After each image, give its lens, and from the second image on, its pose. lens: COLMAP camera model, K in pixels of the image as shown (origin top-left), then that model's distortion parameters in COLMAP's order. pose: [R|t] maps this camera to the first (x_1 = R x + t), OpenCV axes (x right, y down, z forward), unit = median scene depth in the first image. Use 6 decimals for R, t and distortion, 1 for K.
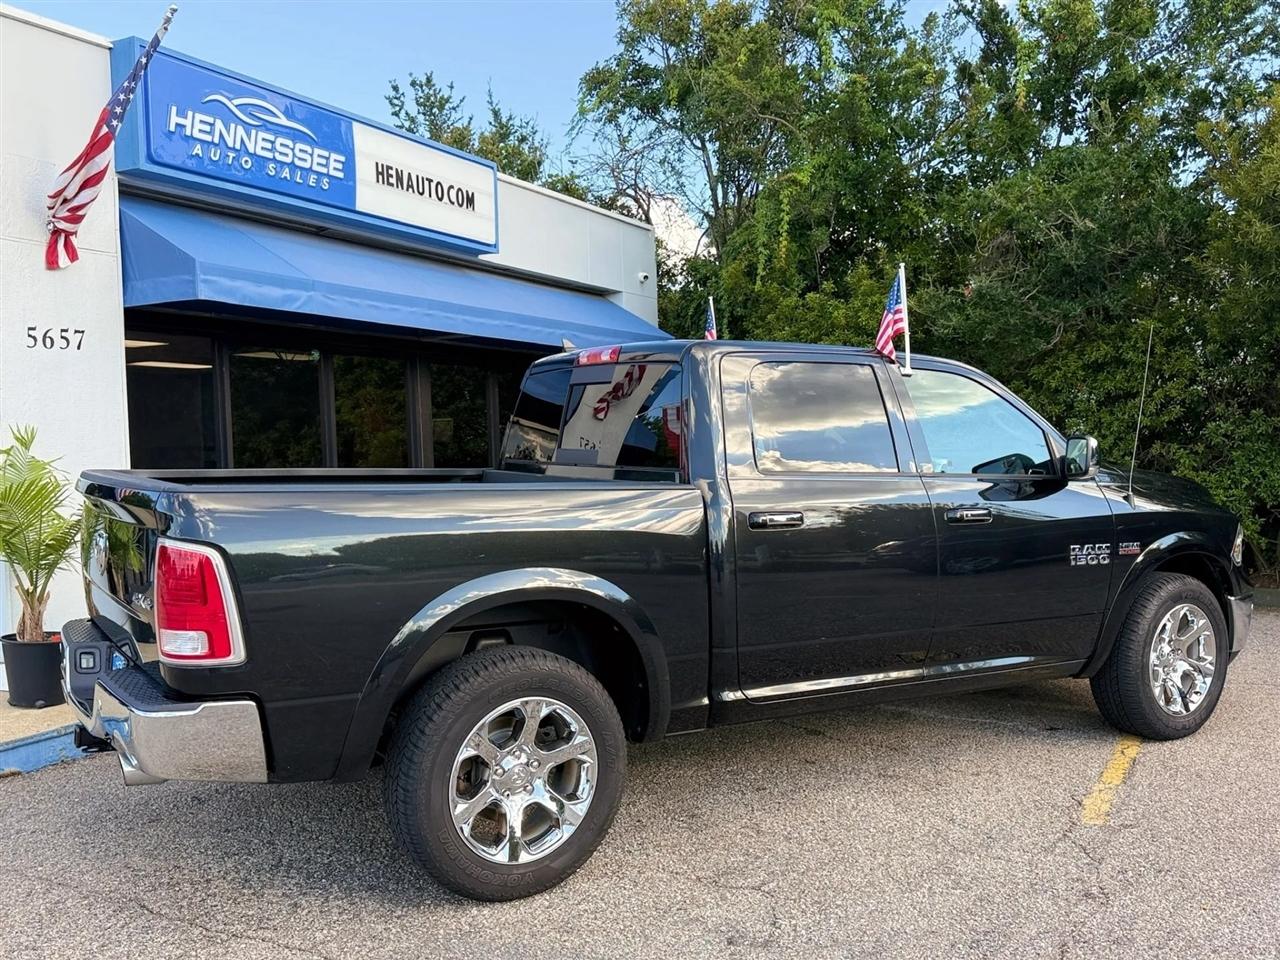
lens RADIAL K [[1171.4, 0, 647.1], [0, 1171.4, 489.0], [0, 0, 1]] dist [0.164233, -0.327466]
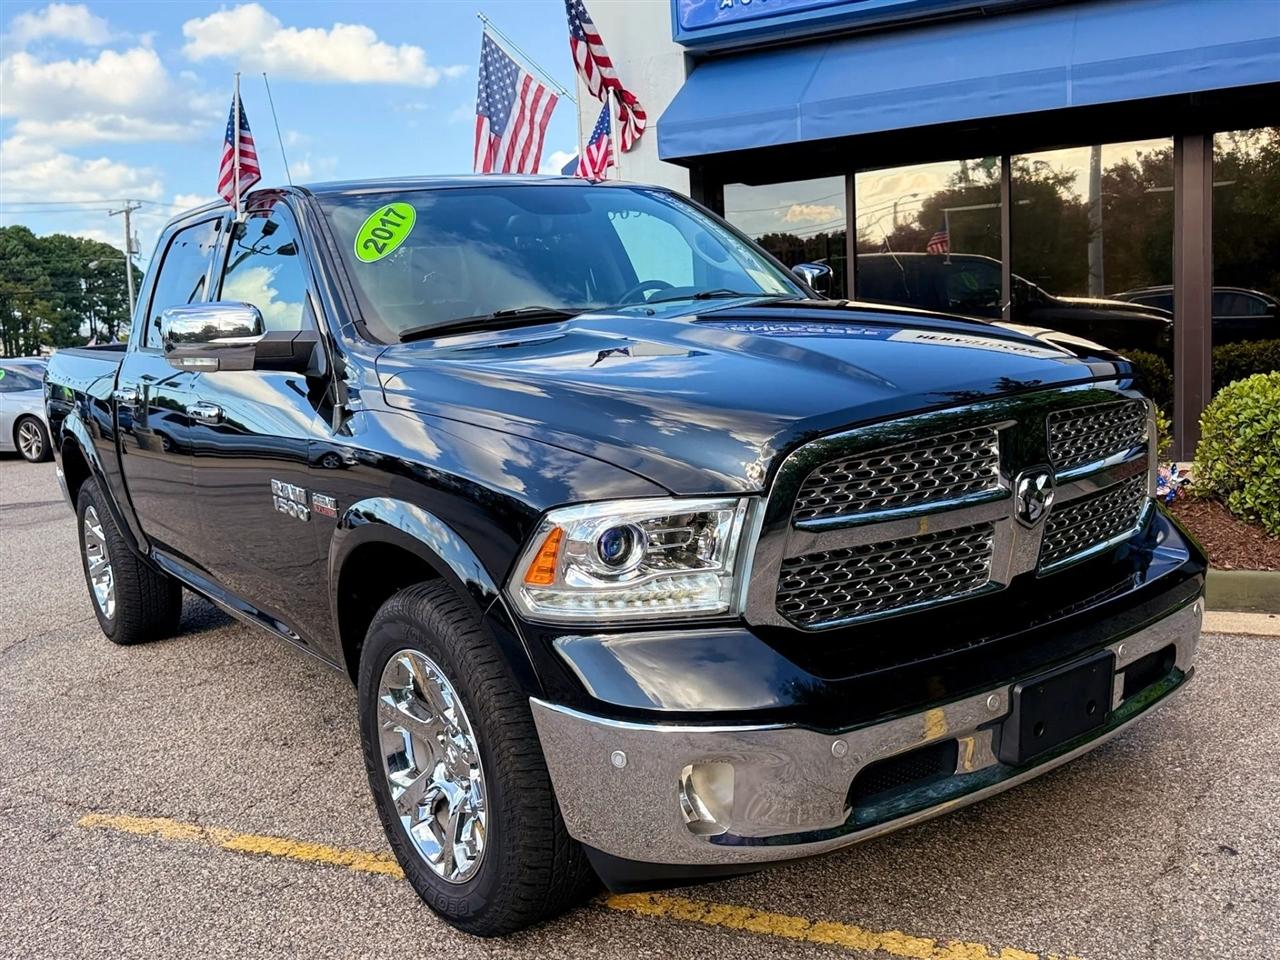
lens RADIAL K [[1171.4, 0, 647.1], [0, 1171.4, 489.0], [0, 0, 1]] dist [0.164233, -0.327466]
pose [[0.059676, 0.161842, -0.985011, 0.651169], [0.023215, 0.986277, 0.163457, -0.030364], [0.997948, -0.032621, 0.055100, 0.773483]]
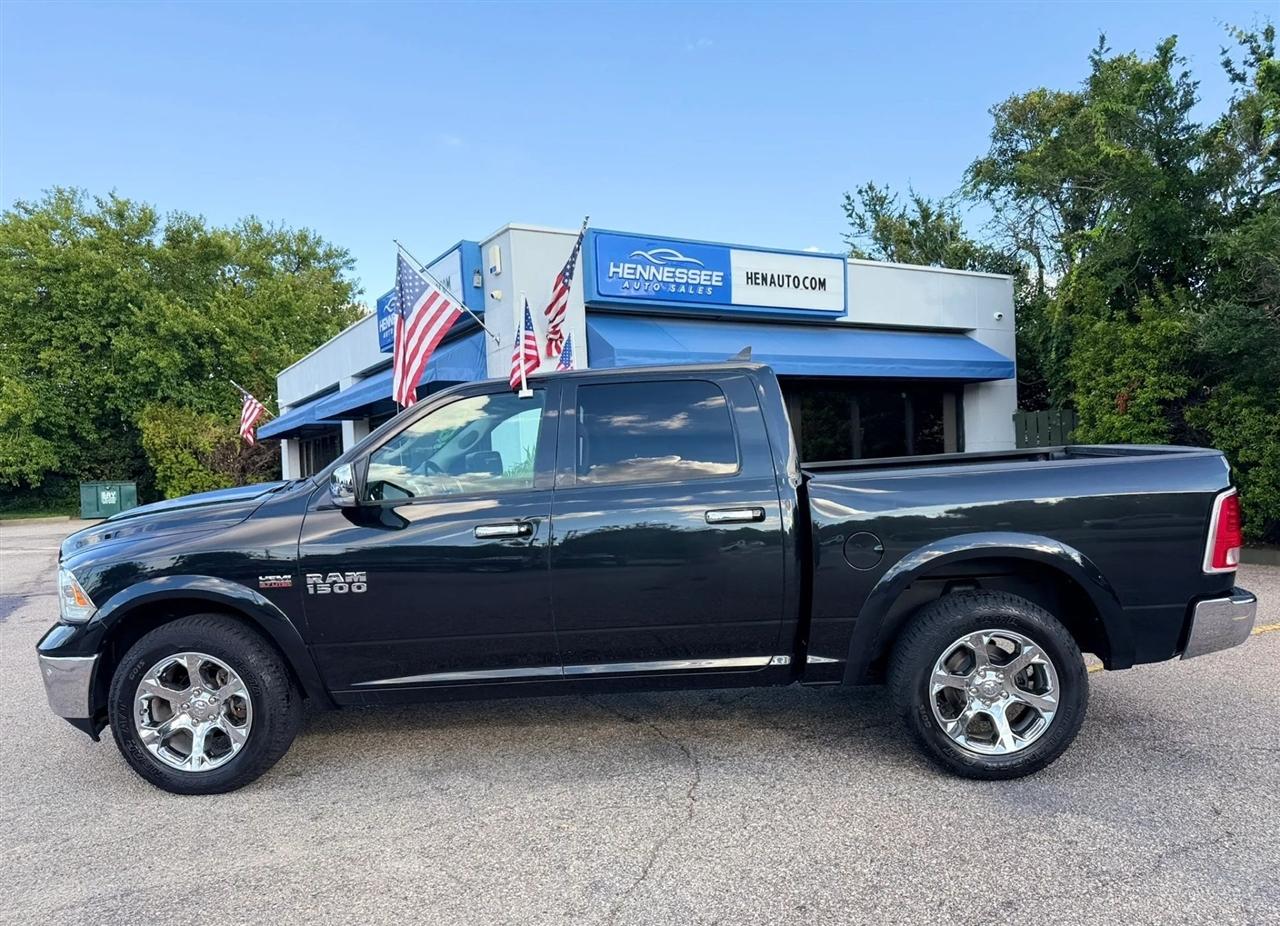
lens RADIAL K [[919.3, 0, 642.3], [0, 919.3, 492.2], [0, 0, 1]] dist [0.112951, -0.122364]
pose [[0.845881, 0.010565, -0.533268, 0.346880], [-0.005165, 0.999919, 0.011616, 0.009319], [0.533347, -0.007072, 0.845867, -0.142696]]
